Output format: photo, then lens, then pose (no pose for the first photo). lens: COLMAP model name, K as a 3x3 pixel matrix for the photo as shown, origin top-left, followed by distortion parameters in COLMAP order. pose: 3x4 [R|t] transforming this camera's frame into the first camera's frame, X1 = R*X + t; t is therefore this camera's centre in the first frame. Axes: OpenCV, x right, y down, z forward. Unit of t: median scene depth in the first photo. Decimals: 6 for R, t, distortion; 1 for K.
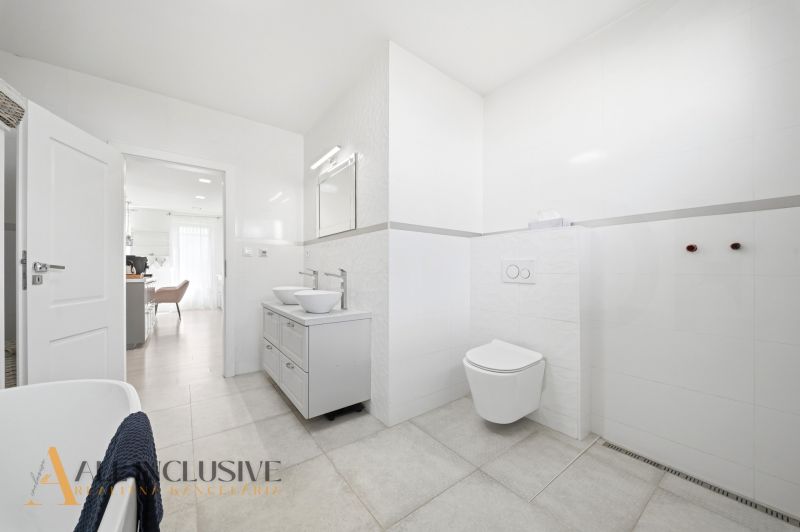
lens RADIAL K [[295.8, 0, 398.1], [0, 295.8, 268.8], [0, 0, 1]] dist [-0.000408, -0.000141]
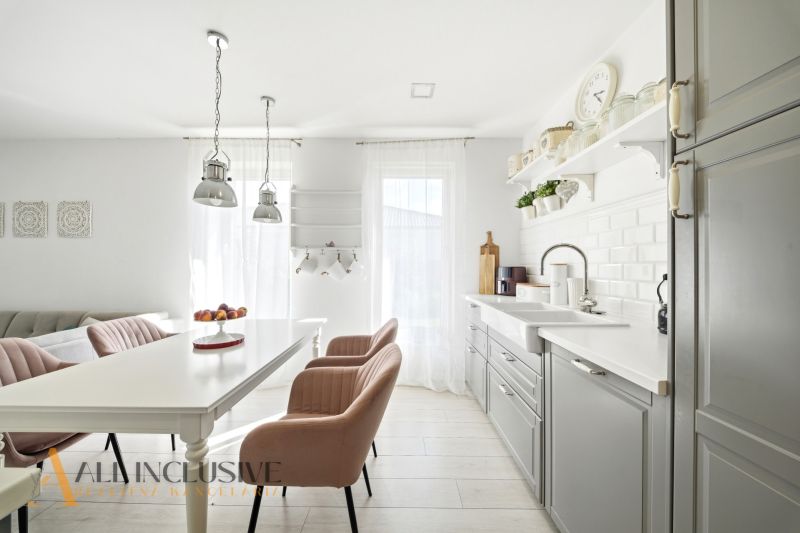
lens RADIAL K [[284.2, 0, 400.0], [0, 284.2, 266.5], [0, 0, 1]] dist [-0.001874, -0.000193]
pose [[0.809858, 0.005246, -0.586602, -0.507560], [-0.005117, 0.999985, 0.001879, -0.018983], [0.586604, 0.001480, 0.809873, 0.720201]]
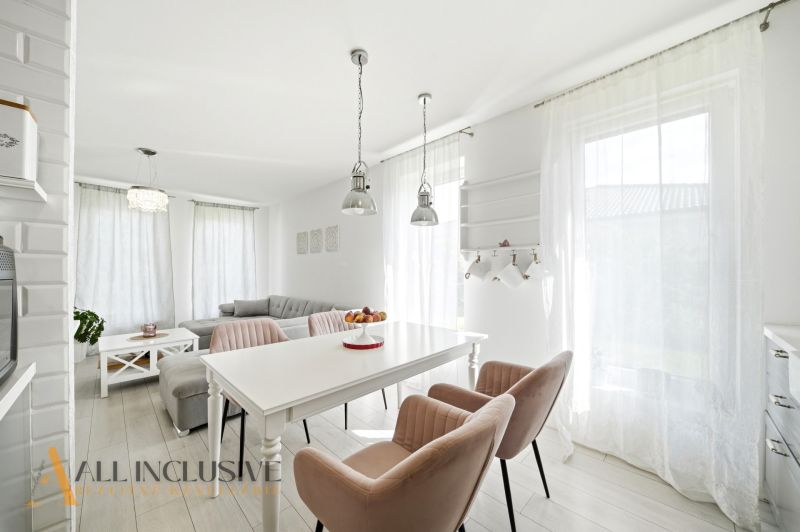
lens RADIAL K [[295.8, 0, 398.1], [0, 295.8, 268.8], [0, 0, 1]] dist [-0.000408, -0.000141]
pose [[0.158516, -0.004170, -0.987348, -0.505140], [0.001408, 0.999991, -0.003998, -0.018750], [0.987355, -0.000757, 0.158520, 0.811152]]
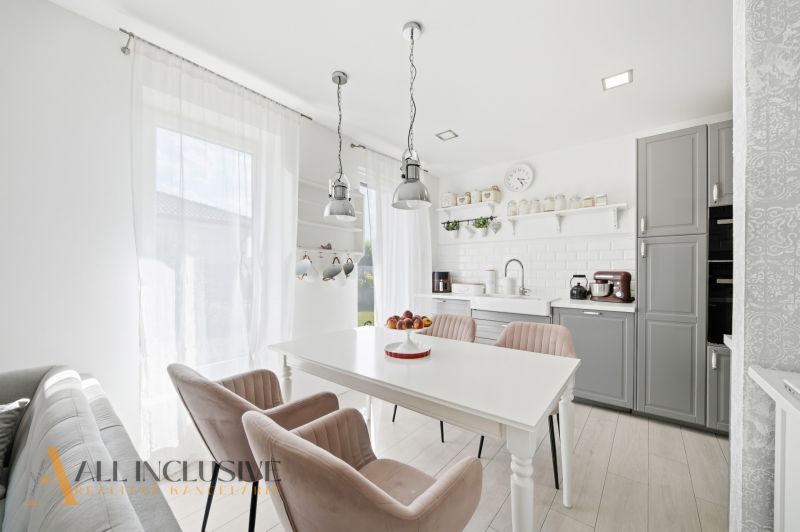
lens RADIAL K [[304.8, 0, 394.1], [0, 304.8, 271.5], [0, 0, 1]] dist [-0.001037, -0.000200]
pose [[0.966366, 0.007355, 0.257064, -0.836790], [-0.006694, 0.999972, -0.003446, -0.016667], [-0.257082, 0.001610, 0.966388, 0.595308]]
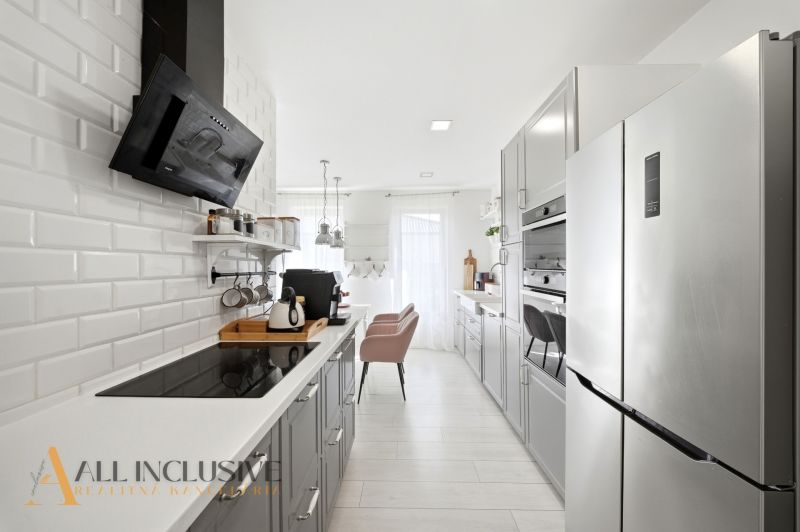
lens RADIAL K [[295.8, 0, 398.1], [0, 295.8, 268.8], [0, 0, 1]] dist [-0.000408, -0.000141]
pose [[0.796080, 0.005033, -0.605171, -0.375013], [0.002994, 0.999920, 0.012254, -0.034446], [0.605184, -0.011567, 0.796001, 0.507551]]
